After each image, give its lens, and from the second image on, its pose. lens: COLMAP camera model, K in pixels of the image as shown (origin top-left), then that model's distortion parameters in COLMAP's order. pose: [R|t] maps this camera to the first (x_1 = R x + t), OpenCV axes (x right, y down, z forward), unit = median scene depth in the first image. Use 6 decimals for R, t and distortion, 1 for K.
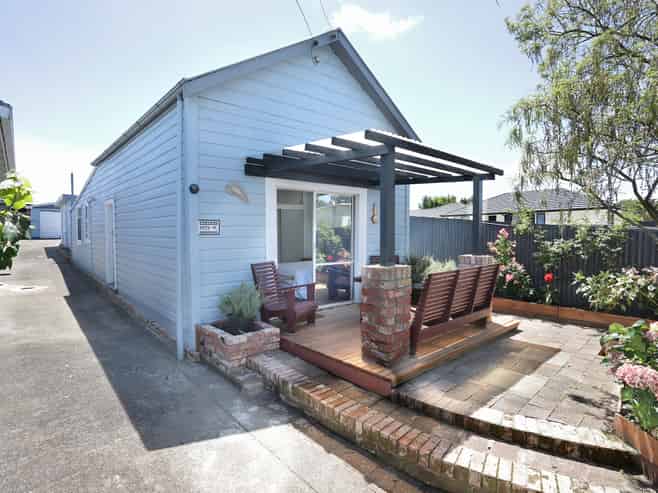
lens RADIAL K [[353.6, 0, 329.0], [0, 353.6, 246.5], [0, 0, 1]] dist [-0.062251, 0.024196]
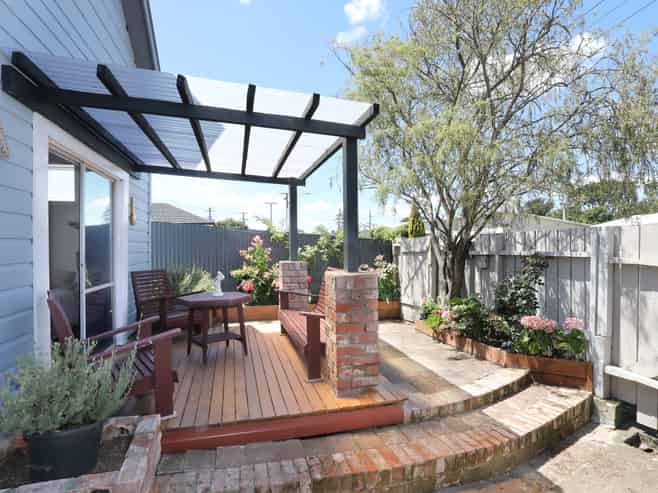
lens RADIAL K [[353.6, 0, 329.0], [0, 353.6, 246.5], [0, 0, 1]] dist [-0.062251, 0.024196]
pose [[0.451652, -0.004906, 0.892181, -0.604348], [0.041682, 0.999009, -0.015608, 0.004840], [-0.891220, 0.044237, 0.451409, 0.675964]]
